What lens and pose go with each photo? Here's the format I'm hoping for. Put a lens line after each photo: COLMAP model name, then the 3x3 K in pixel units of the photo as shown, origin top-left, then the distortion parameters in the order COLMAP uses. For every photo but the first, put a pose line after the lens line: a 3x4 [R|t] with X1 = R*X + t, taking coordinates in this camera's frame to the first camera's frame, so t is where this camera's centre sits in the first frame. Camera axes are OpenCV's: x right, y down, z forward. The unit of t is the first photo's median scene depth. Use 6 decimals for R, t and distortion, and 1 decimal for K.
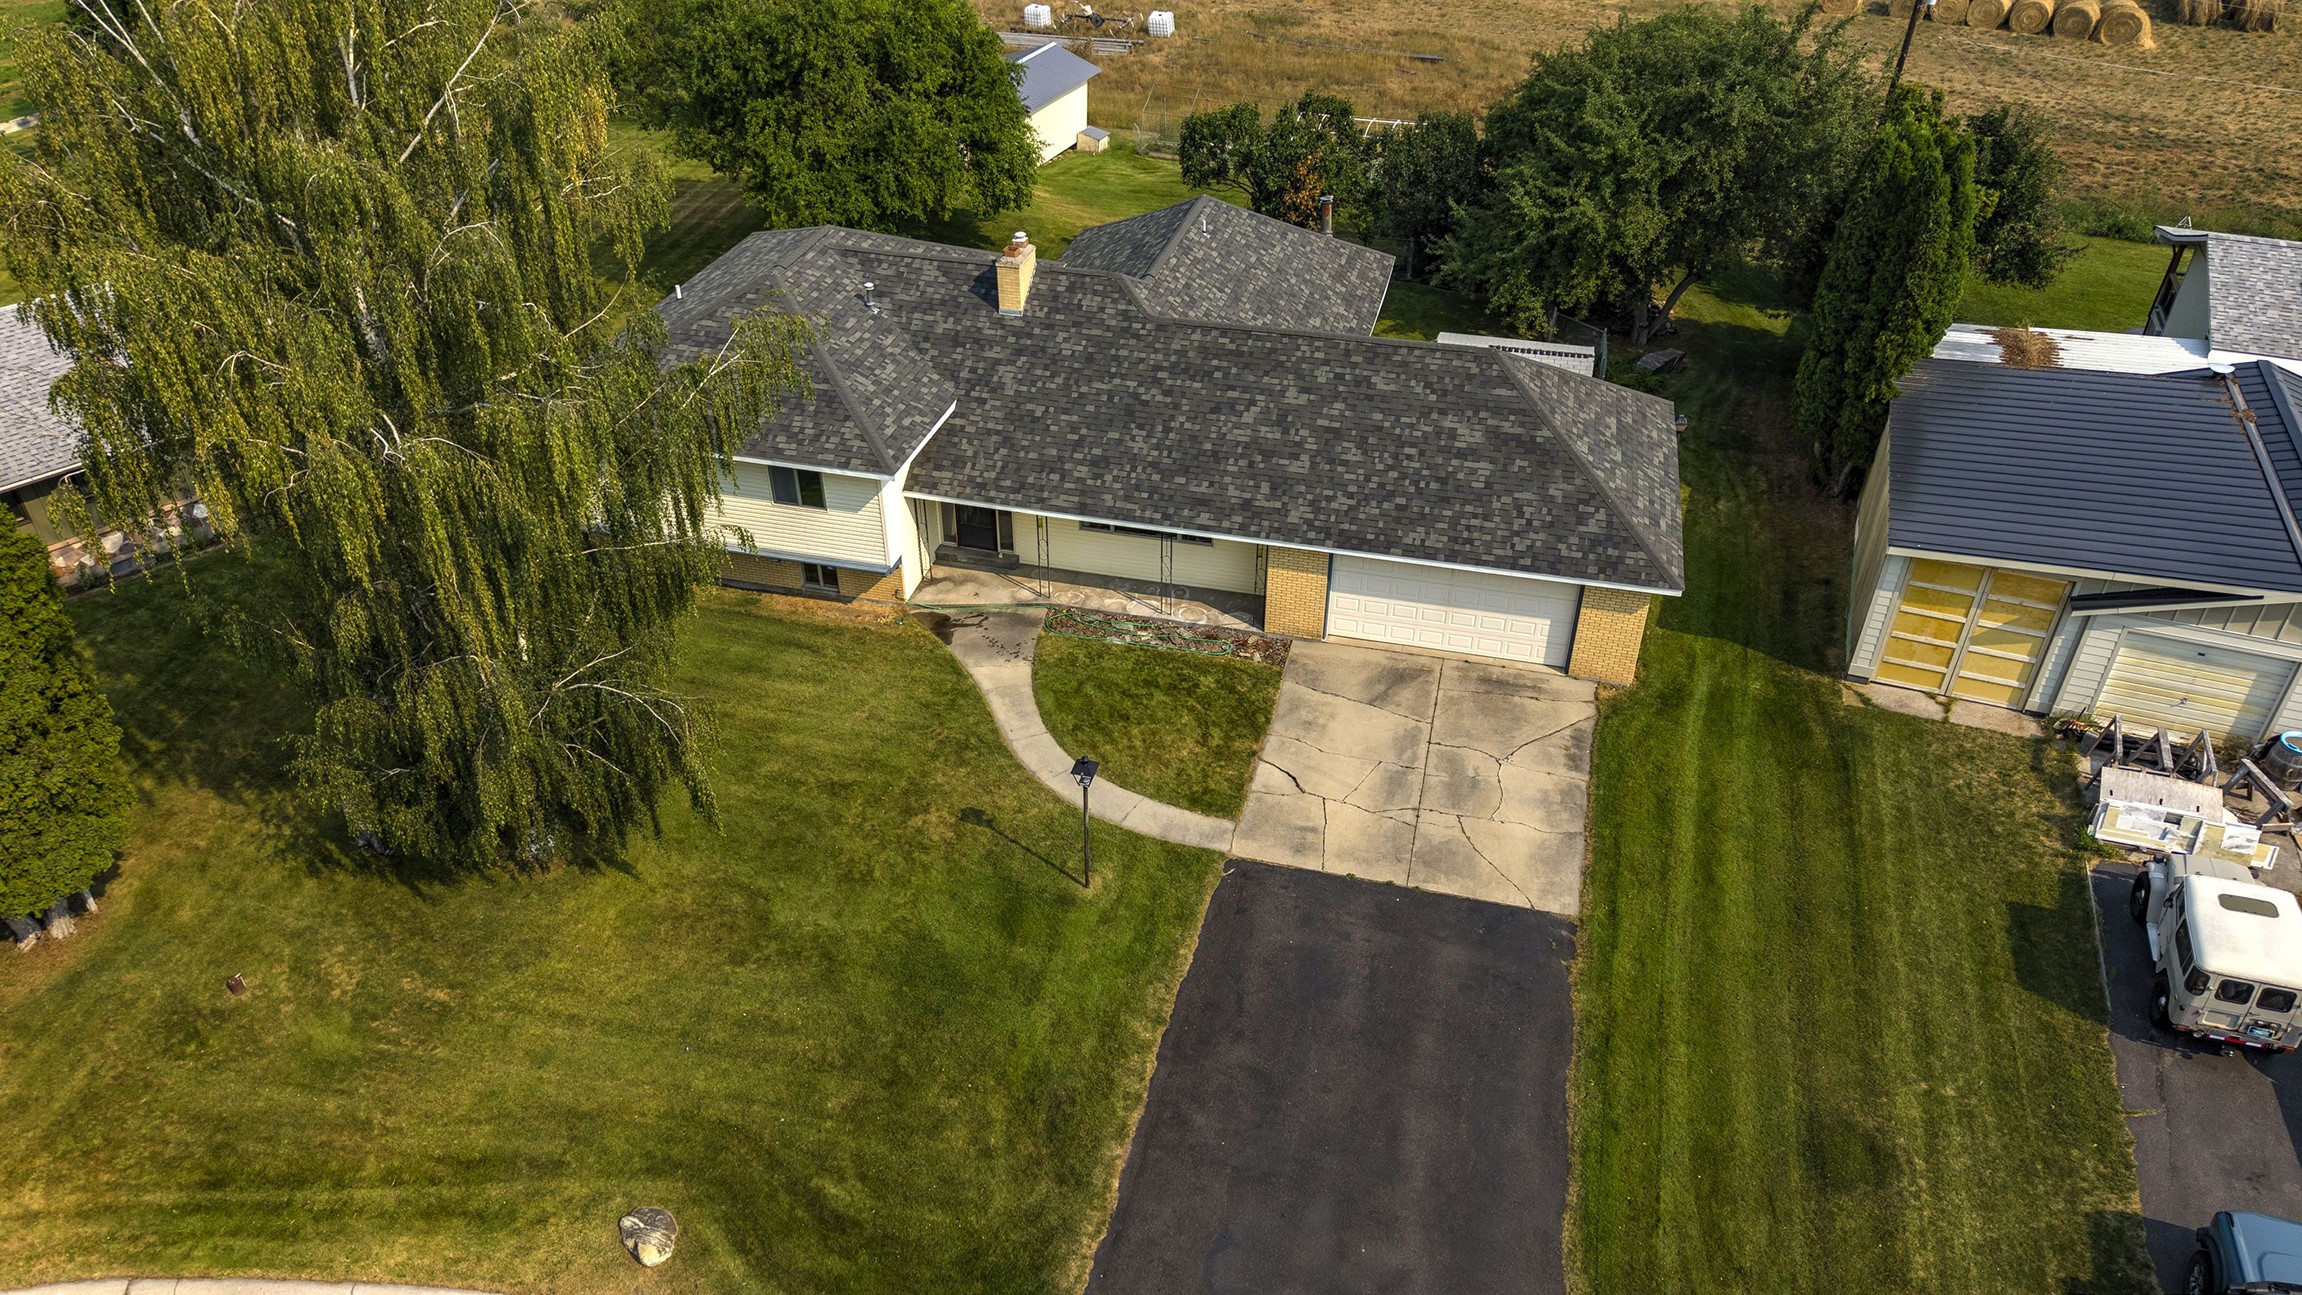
lens RADIAL K [[1545.0, 0, 1154.4], [0, 1545.0, 656.6], [0, 0, 1]] dist [0.040306, -0.045618]
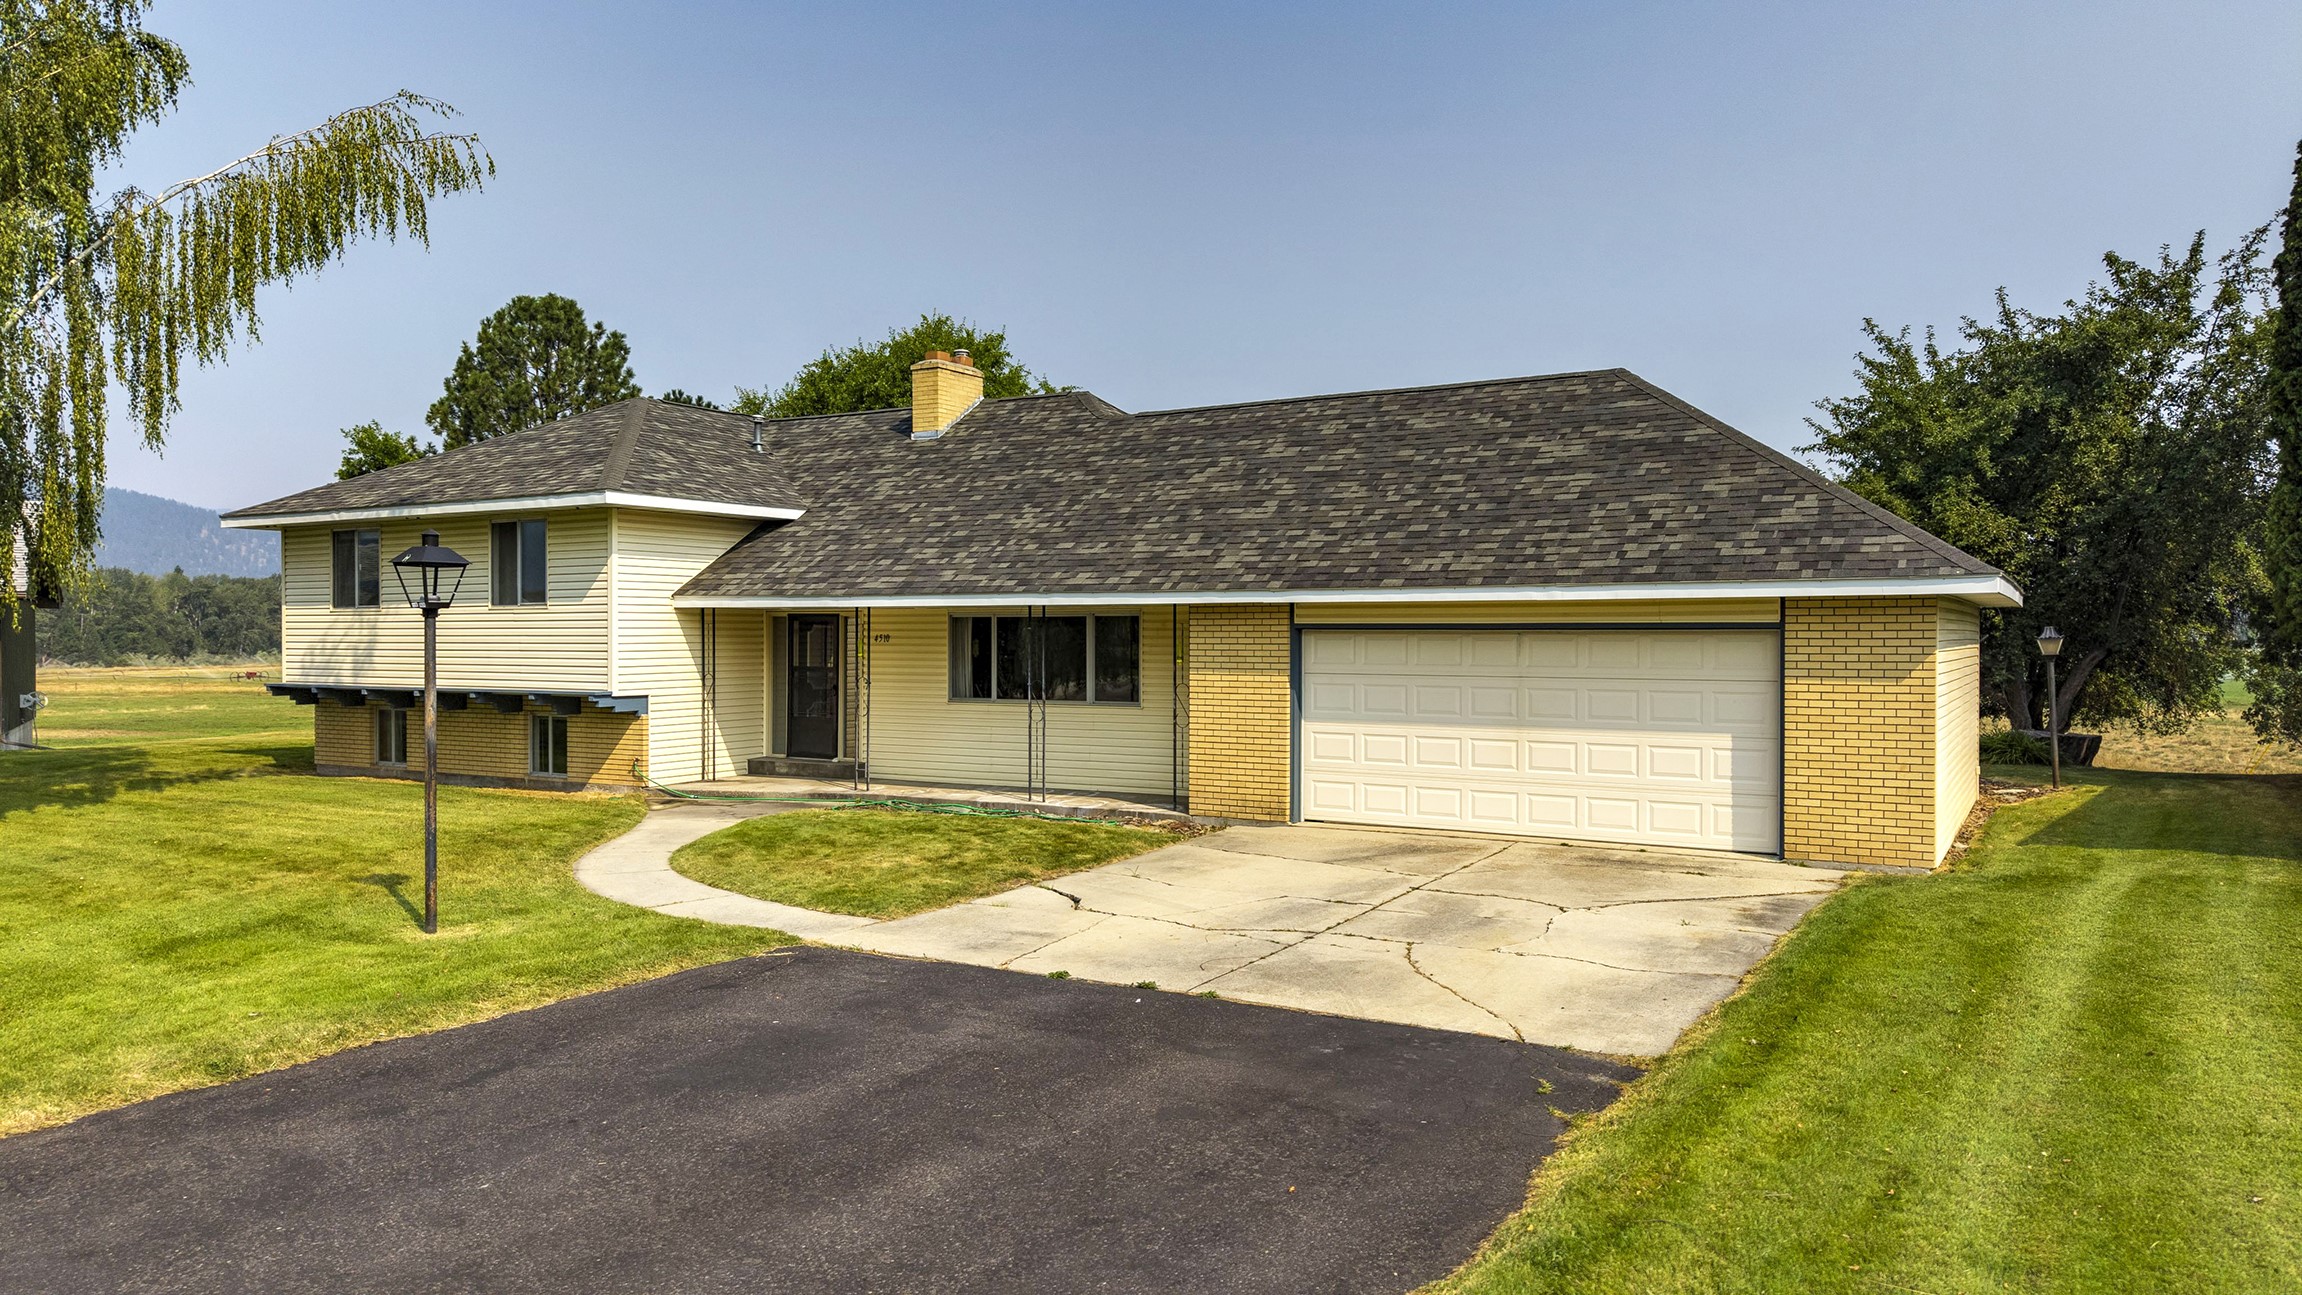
lens RADIAL K [[1545.0, 0, 1155.8], [0, 1545.0, 661.0], [0, 0, 1]] dist [0.040306, -0.045618]
pose [[0.959695, 0.002238, -0.281034, 0.219300], [-0.158886, 0.829150, -0.535972, 0.237453], [0.231820, 0.559022, 0.796087, 0.565626]]
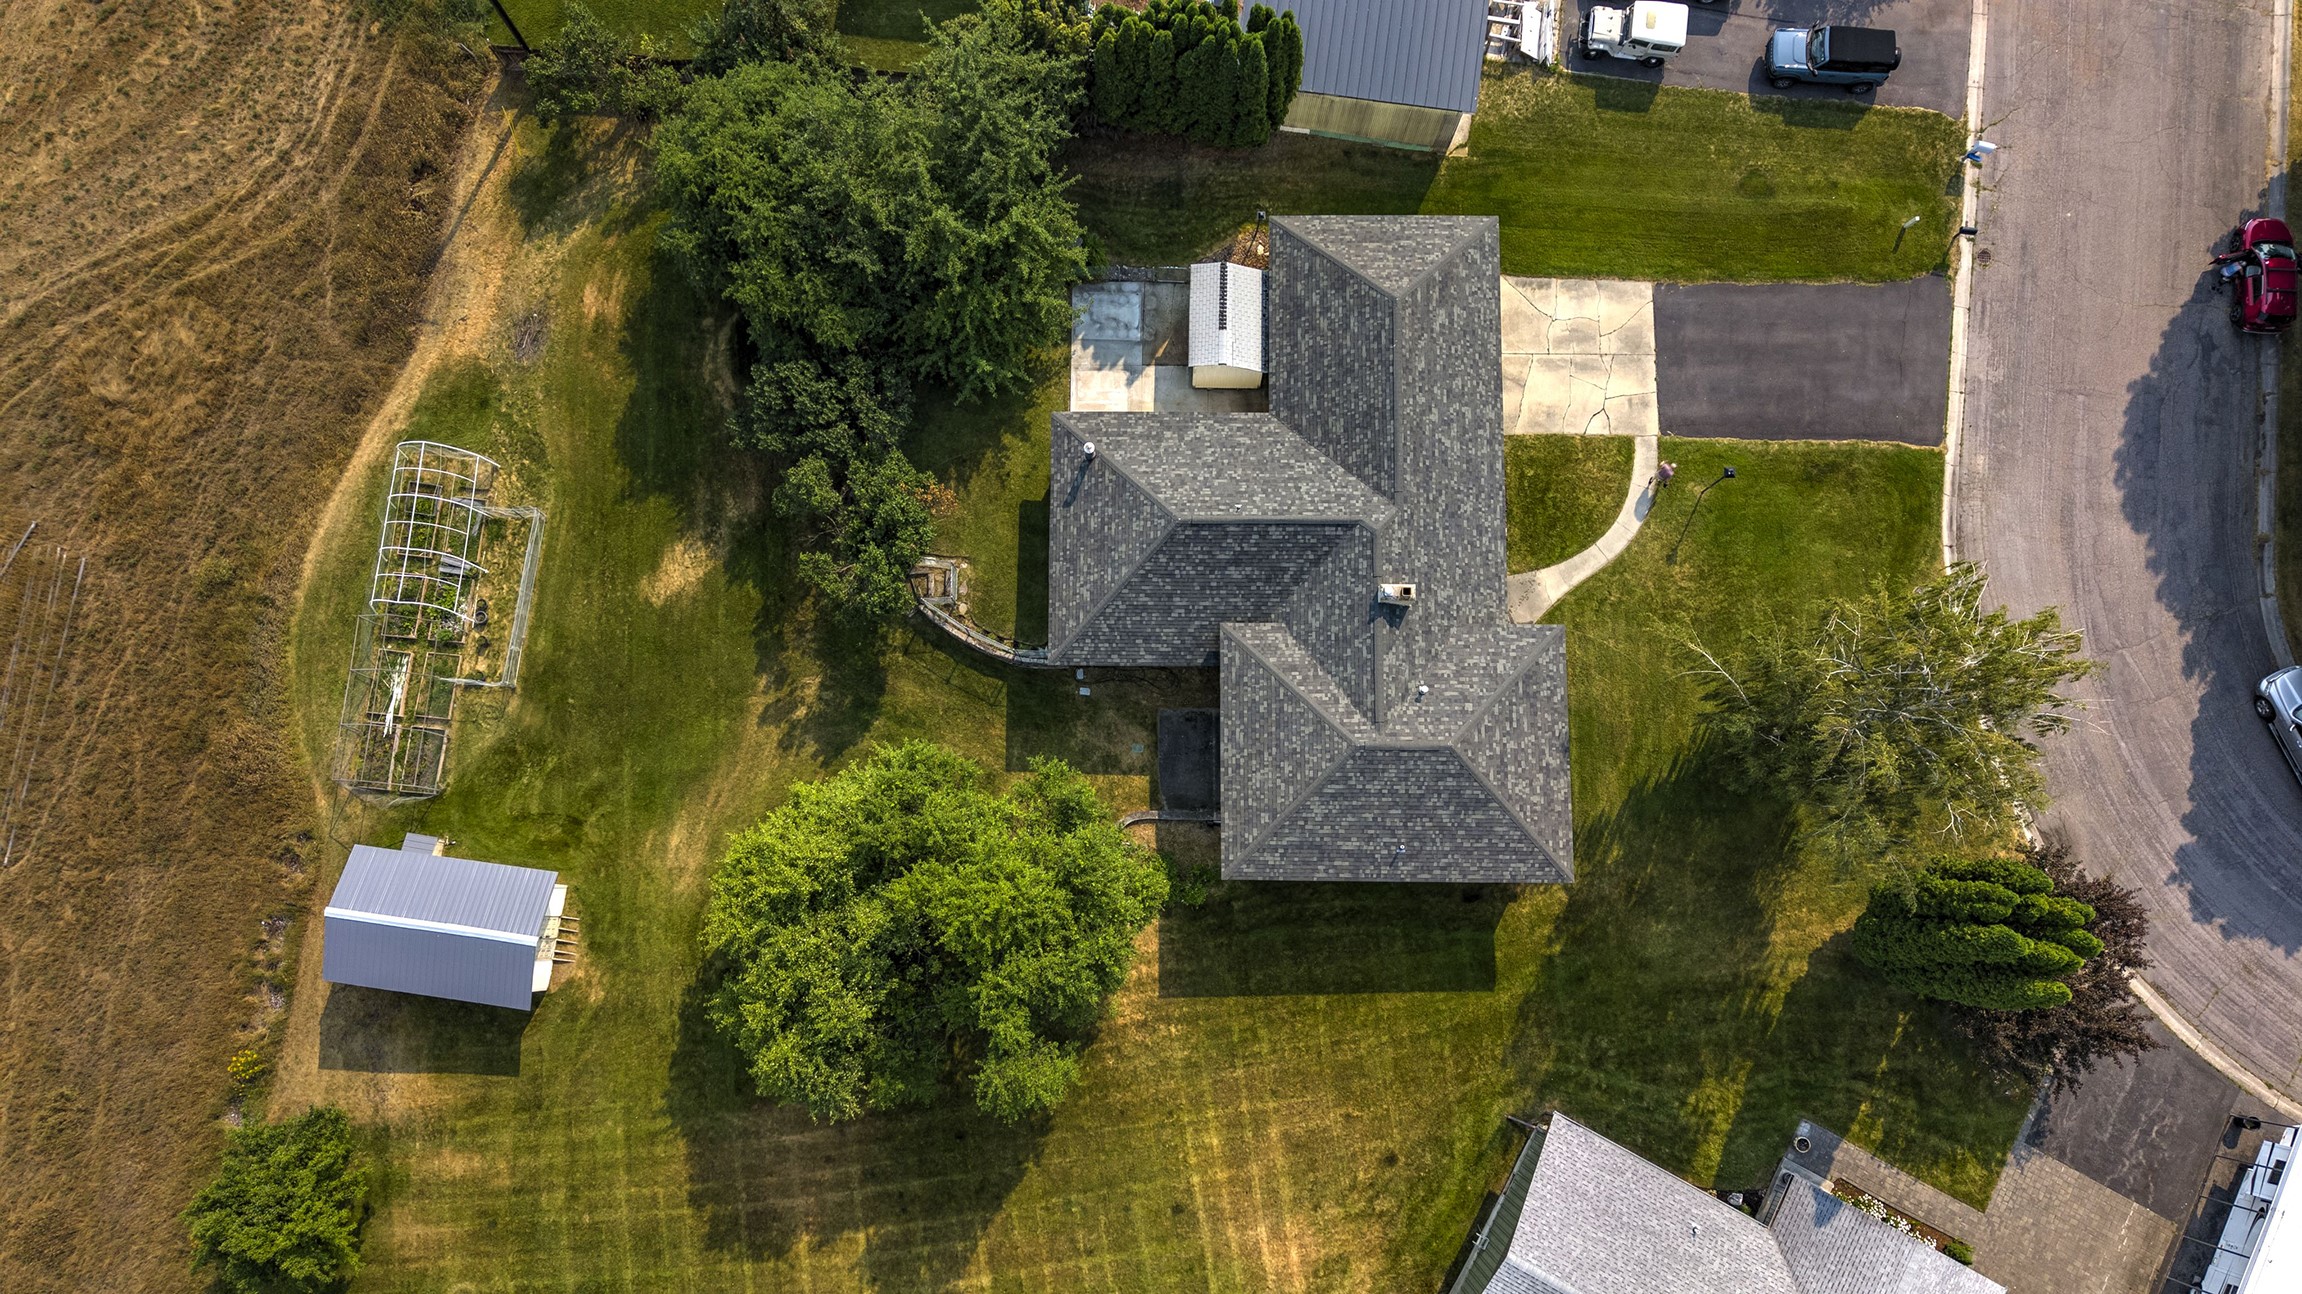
lens RADIAL K [[1545.0, 0, 1146.7], [0, 1545.0, 652.6], [0, 0, 1]] dist [0.040306, -0.045618]
pose [[-0.238099, -0.960691, 0.142765, -0.323852], [0.557927, -0.014970, 0.829755, -1.759439], [-0.795001, 0.277216, 0.539560, 0.430068]]
